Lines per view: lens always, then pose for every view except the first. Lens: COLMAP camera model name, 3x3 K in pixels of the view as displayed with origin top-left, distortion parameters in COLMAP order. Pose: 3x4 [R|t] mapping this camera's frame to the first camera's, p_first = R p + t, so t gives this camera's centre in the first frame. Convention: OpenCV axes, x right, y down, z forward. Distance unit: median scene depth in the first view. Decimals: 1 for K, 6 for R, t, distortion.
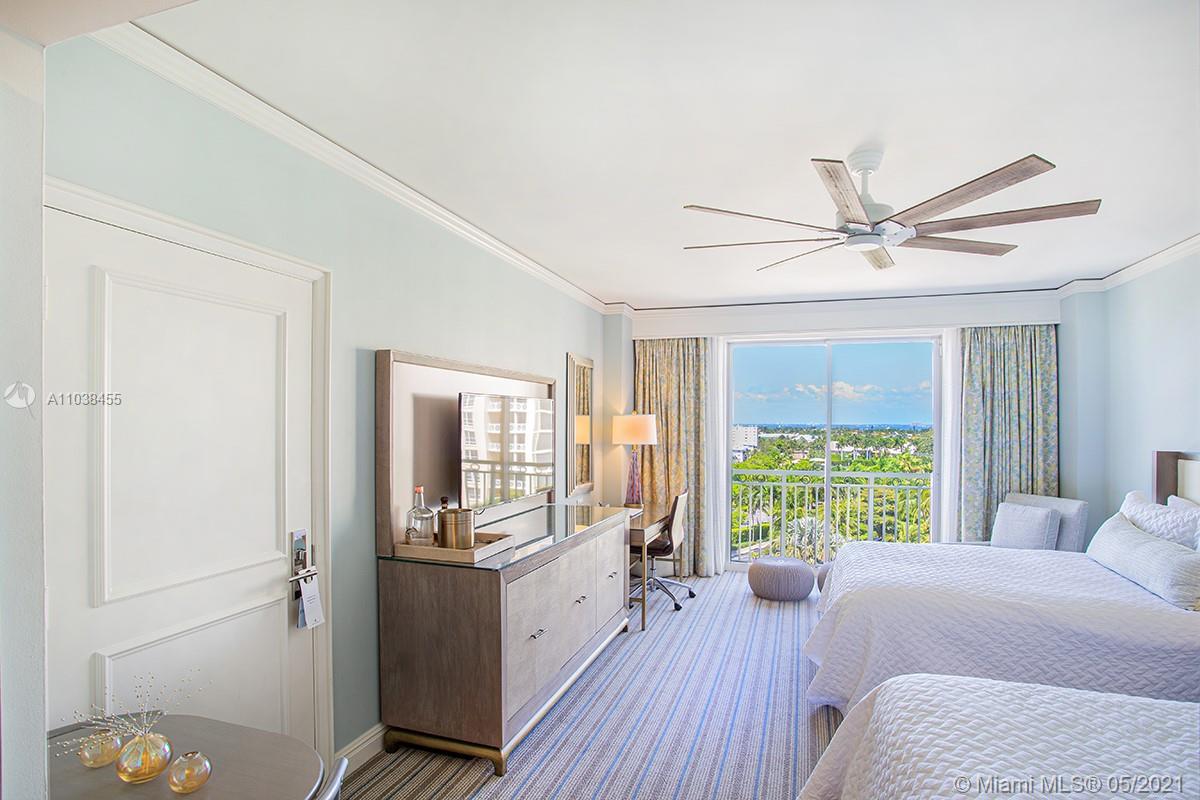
lens RADIAL K [[594.5, 0, 570.3], [0, 594.5, 418.5], [0, 0, 1]] dist [-0.069350, 0.027149]
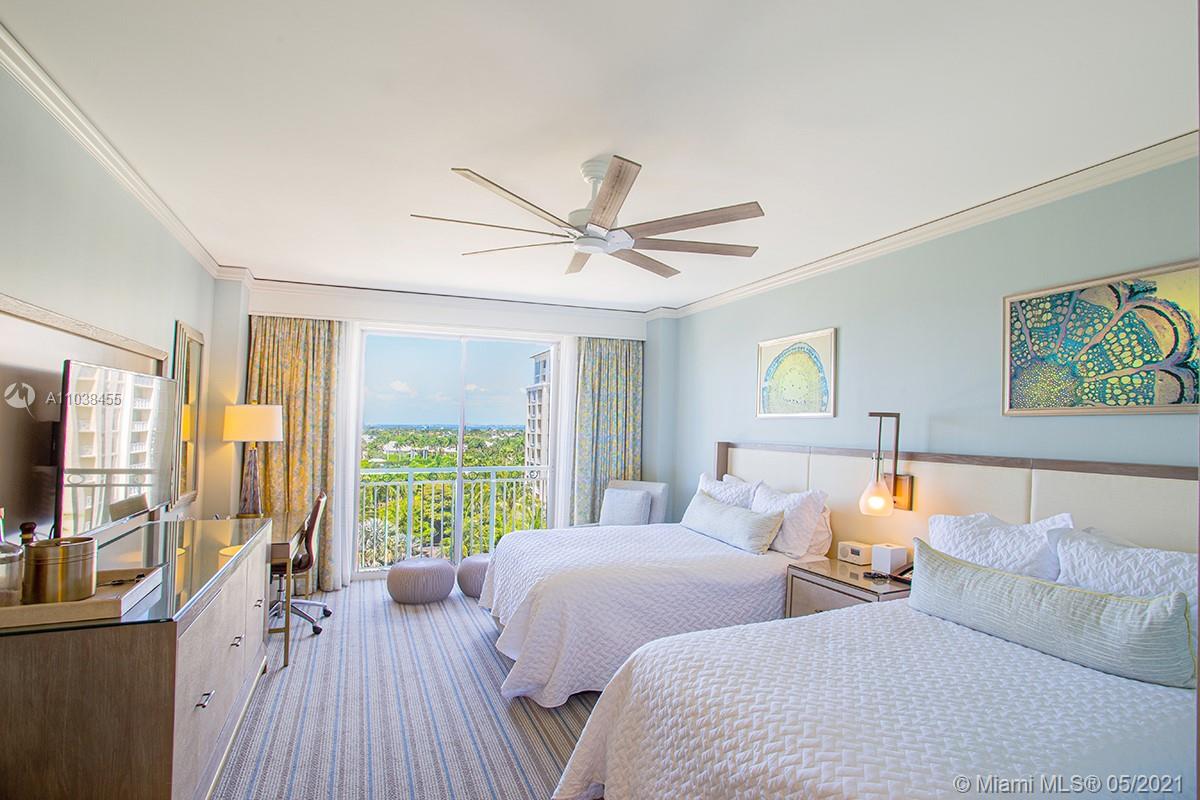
lens RADIAL K [[620.5, 0, 576.7], [0, 620.5, 404.1], [0, 0, 1]] dist [-0.085621, 0.059408]
pose [[0.753790, 0.029935, 0.656433, -0.130902], [-0.015512, 0.999494, -0.027766, 0.010572], [-0.656932, 0.010747, 0.753873, 0.088424]]
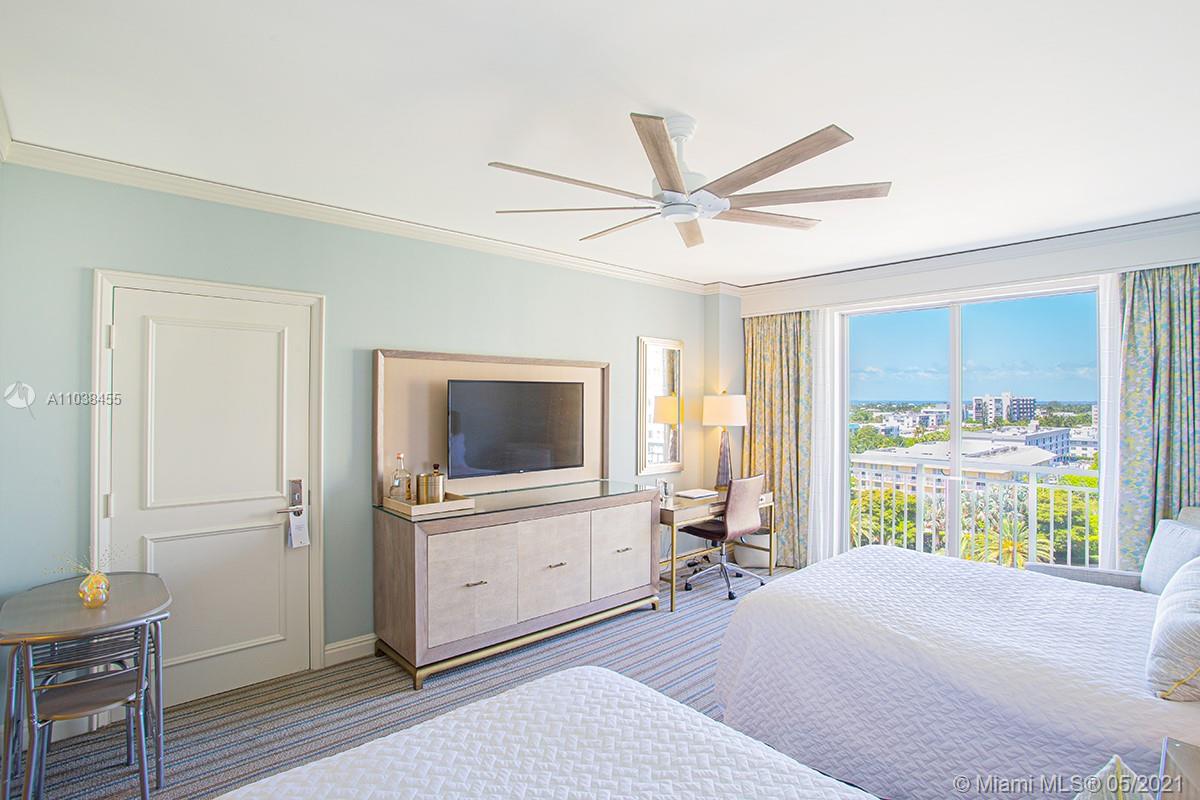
lens RADIAL K [[587.1, 0, 587.9], [0, 587.1, 383.7], [0, 0, 1]] dist [-0.074566, 0.032774]
pose [[0.870081, -0.014789, -0.492687, 0.466702], [0.003947, 0.999727, -0.023039, -0.004771], [0.492893, 0.018101, 0.869901, 0.061056]]
